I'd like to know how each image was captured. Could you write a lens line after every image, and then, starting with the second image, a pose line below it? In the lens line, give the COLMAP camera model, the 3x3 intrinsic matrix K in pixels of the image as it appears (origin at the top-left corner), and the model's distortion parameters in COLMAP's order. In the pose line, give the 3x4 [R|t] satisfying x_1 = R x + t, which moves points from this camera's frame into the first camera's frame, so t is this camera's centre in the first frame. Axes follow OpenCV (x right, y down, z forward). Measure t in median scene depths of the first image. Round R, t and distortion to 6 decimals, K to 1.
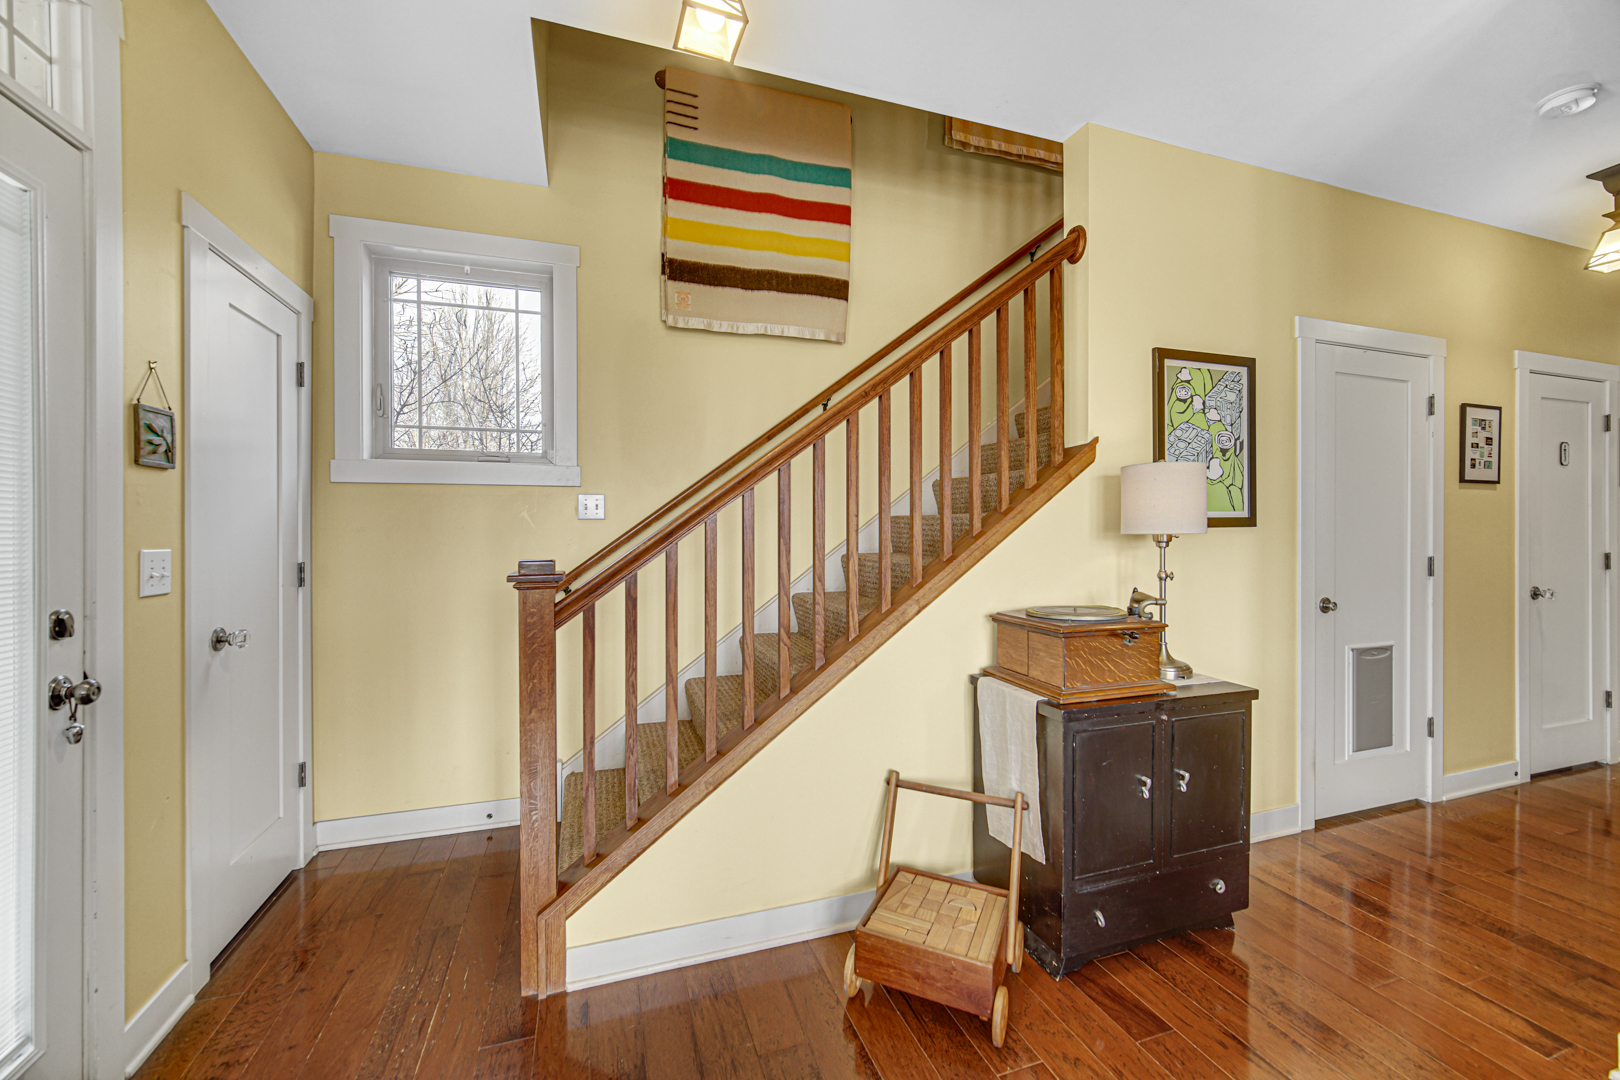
lens RADIAL K [[645.0, 0, 811.2], [0, 645.0, 533.3], [0, 0, 1]] dist [-0.005914, 0.001494]
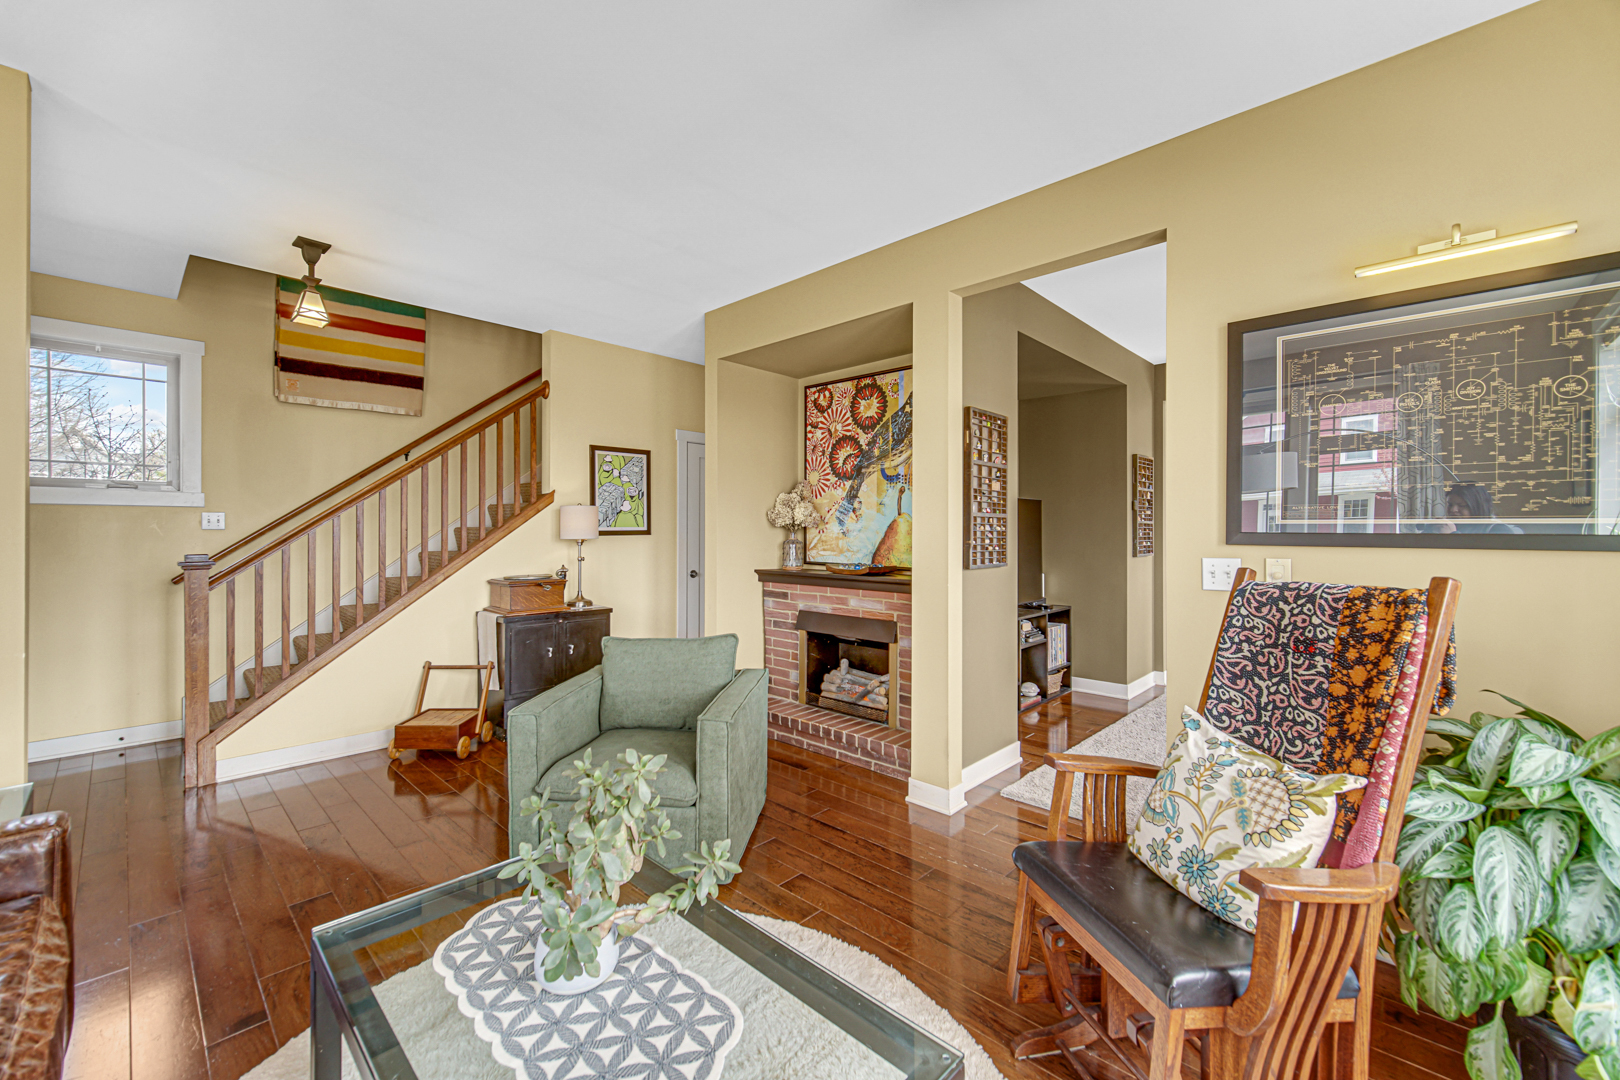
lens RADIAL K [[645.0, 0, 802.2], [0, 645.0, 529.4], [0, 0, 1]] dist [-0.005914, 0.001494]
pose [[0.885349, 0.003511, 0.464914, 0.186524], [0.000797, 0.999959, -0.009070, -0.009192], [-0.464927, 0.008401, 0.885309, -1.037476]]
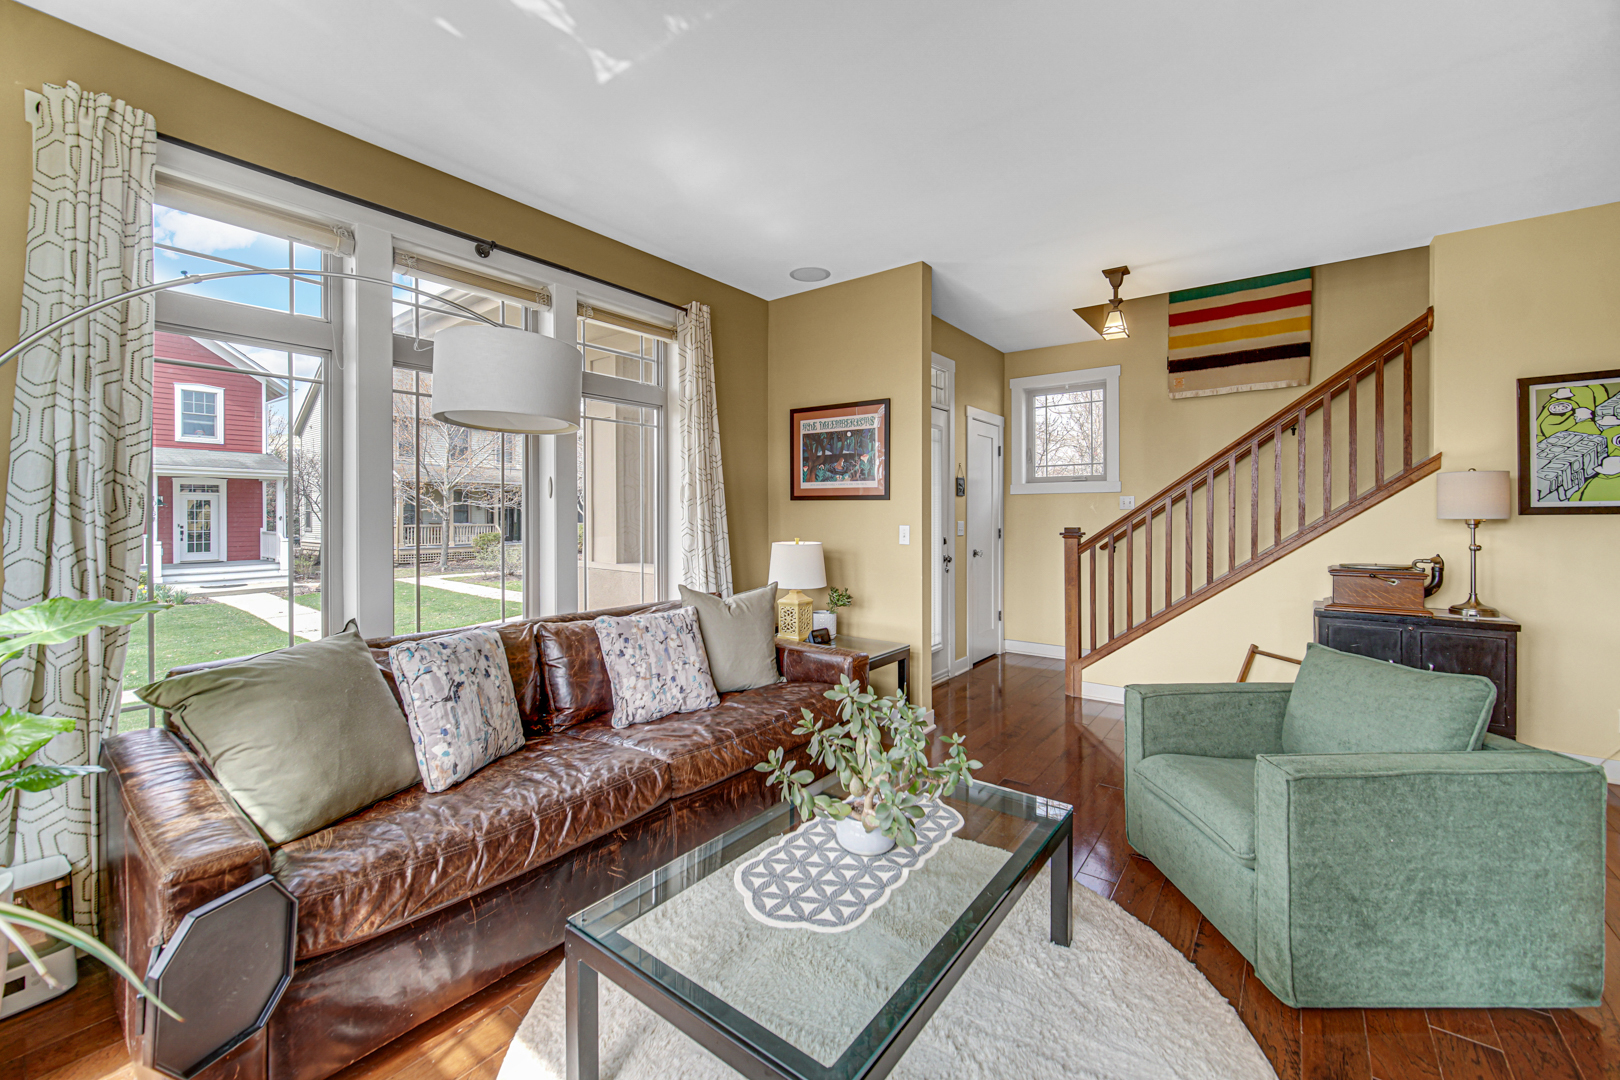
lens RADIAL K [[645.0, 0, 814.4], [0, 645.0, 514.6], [0, 0, 1]] dist [-0.005914, 0.001494]
pose [[0.568310, 0.001486, -0.822813, 0.782873], [-0.003927, 0.999992, -0.000906, -0.001854], [0.822805, 0.003746, 0.568311, -0.925971]]
